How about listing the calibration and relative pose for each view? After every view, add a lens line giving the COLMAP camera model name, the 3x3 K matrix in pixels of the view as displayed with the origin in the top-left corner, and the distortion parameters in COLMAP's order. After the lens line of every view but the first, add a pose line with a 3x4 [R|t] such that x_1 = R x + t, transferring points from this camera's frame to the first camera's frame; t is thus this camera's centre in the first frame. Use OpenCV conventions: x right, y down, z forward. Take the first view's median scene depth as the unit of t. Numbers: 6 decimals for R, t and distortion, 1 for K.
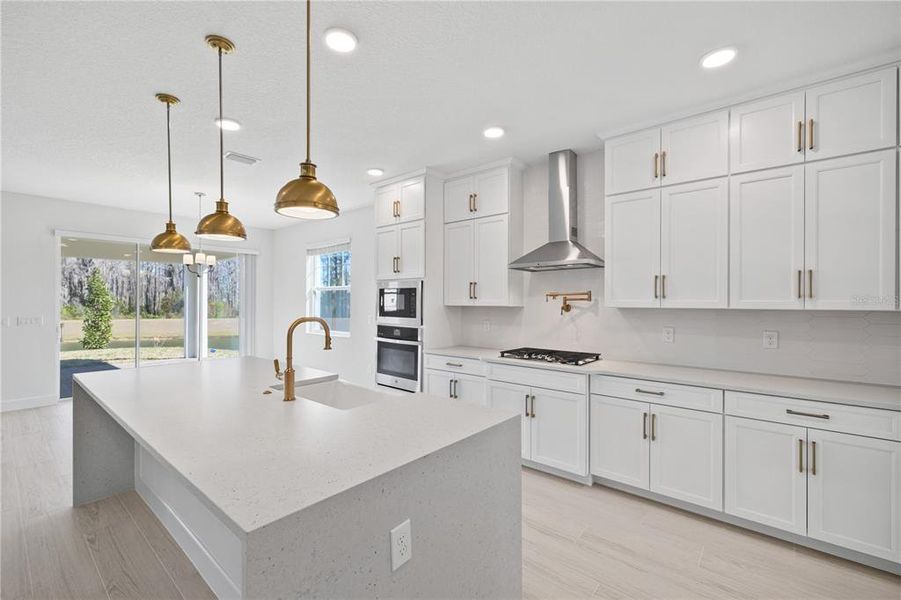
lens RADIAL K [[382.5, 0, 448.0], [0, 382.5, 303.2], [0, 0, 1]] dist [0.000641, -0.000568]
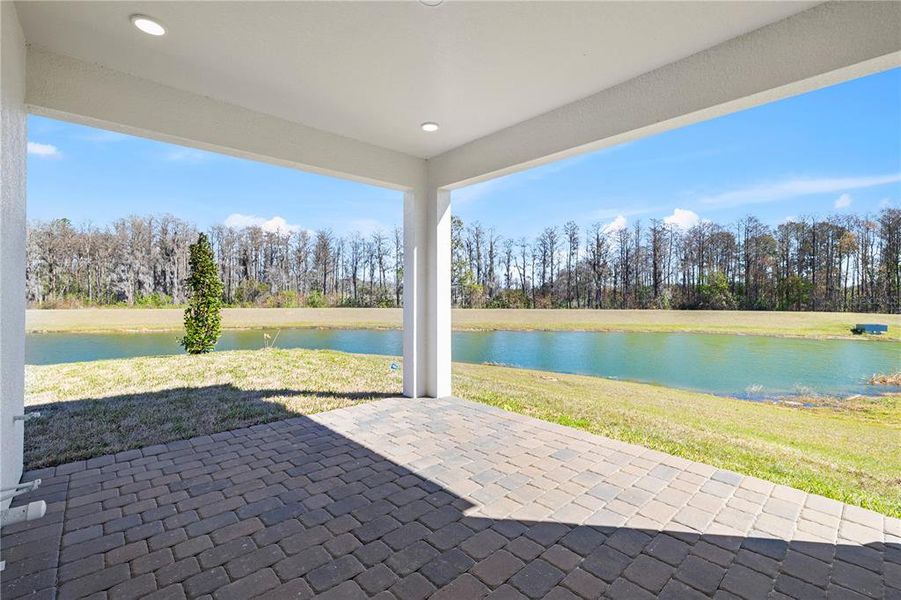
lens RADIAL K [[407.7, 0, 456.2], [0, 407.7, 293.5], [0, 0, 1]] dist [0.004956, 0.000250]
pose [[0.989848, 0.001842, -0.142120, -0.207044], [-0.001710, 0.999998, 0.001053, 0.007102], [0.142121, -0.000799, 0.989849, 0.194341]]
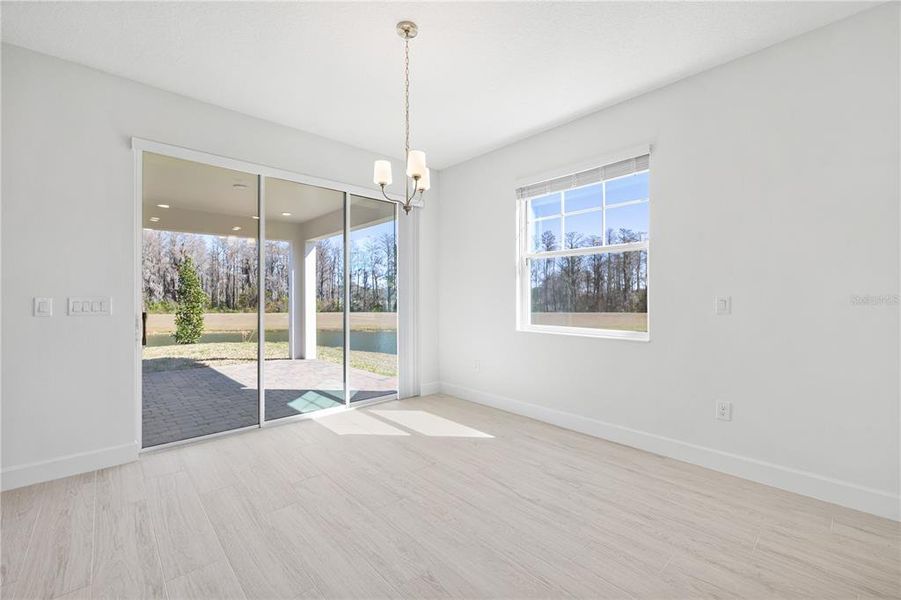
lens RADIAL K [[382.5, 0, 449.9], [0, 382.5, 298.4], [0, 0, 1]] dist [0.000641, -0.000568]
pose [[0.990485, -0.003763, -0.137571, -0.090212], [0.003868, 0.999992, 0.000500, 0.006232], [0.137568, -0.001028, 0.990492, 0.093275]]
